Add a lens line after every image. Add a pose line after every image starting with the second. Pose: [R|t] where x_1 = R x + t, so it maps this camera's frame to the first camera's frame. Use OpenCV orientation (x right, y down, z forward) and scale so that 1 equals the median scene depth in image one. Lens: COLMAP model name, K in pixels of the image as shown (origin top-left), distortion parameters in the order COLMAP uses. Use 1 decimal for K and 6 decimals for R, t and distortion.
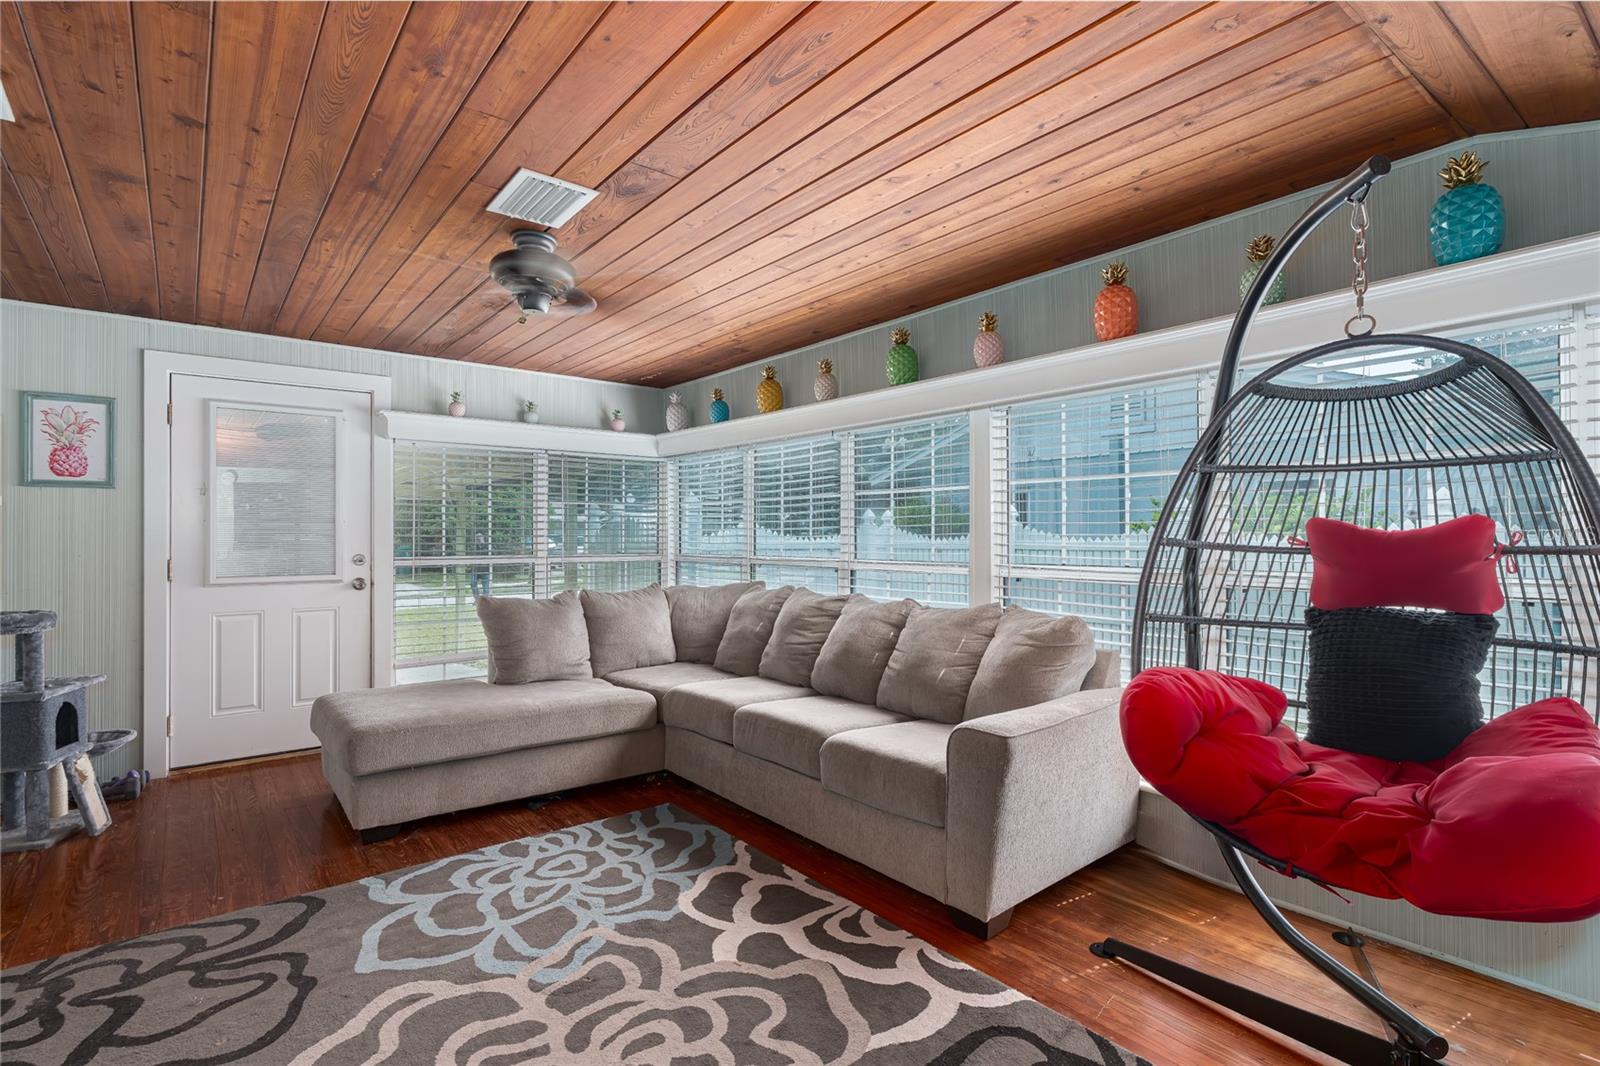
lens RADIAL K [[770.9, 0, 800.3], [0, 770.9, 534.7], [0, 0, 1]] dist [-0.007920, 0.001480]
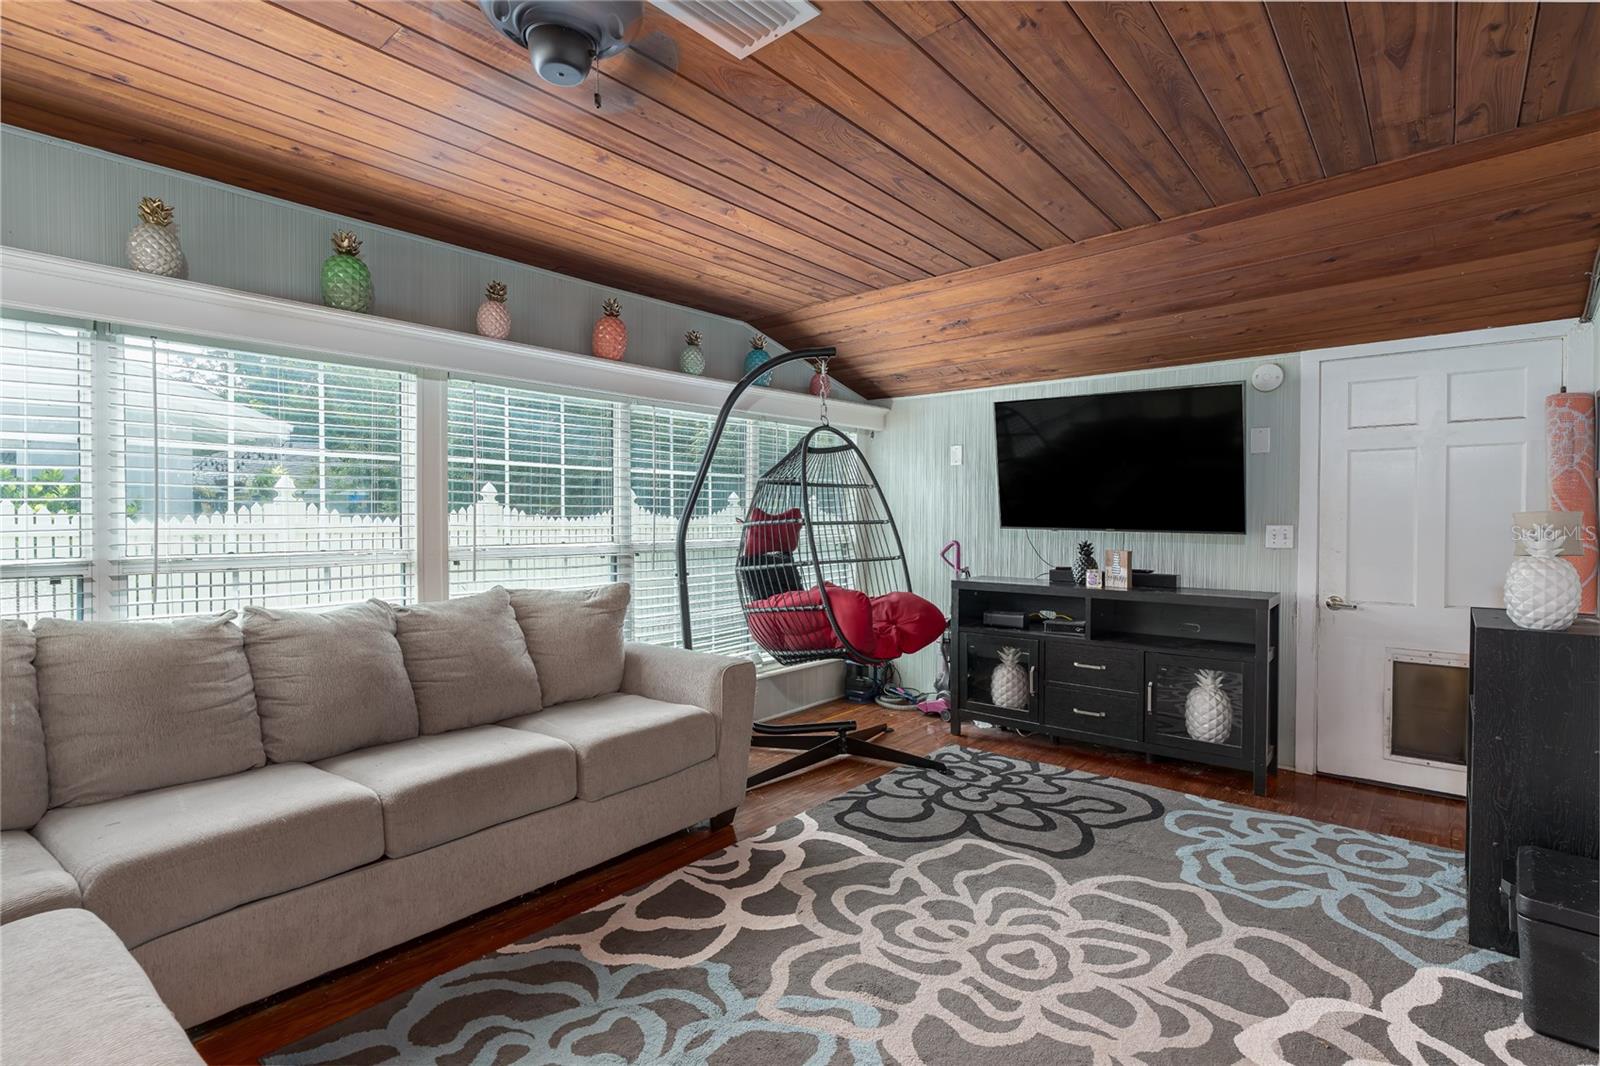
lens RADIAL K [[770.9, 0, 800.4], [0, 770.9, 533.0], [0, 0, 1]] dist [-0.007920, 0.001480]
pose [[-0.195887, -0.012727, 0.980544, -0.995137], [0.002446, 0.999906, 0.013467, 0.012712], [-0.980623, 0.005037, -0.195838, 1.065692]]
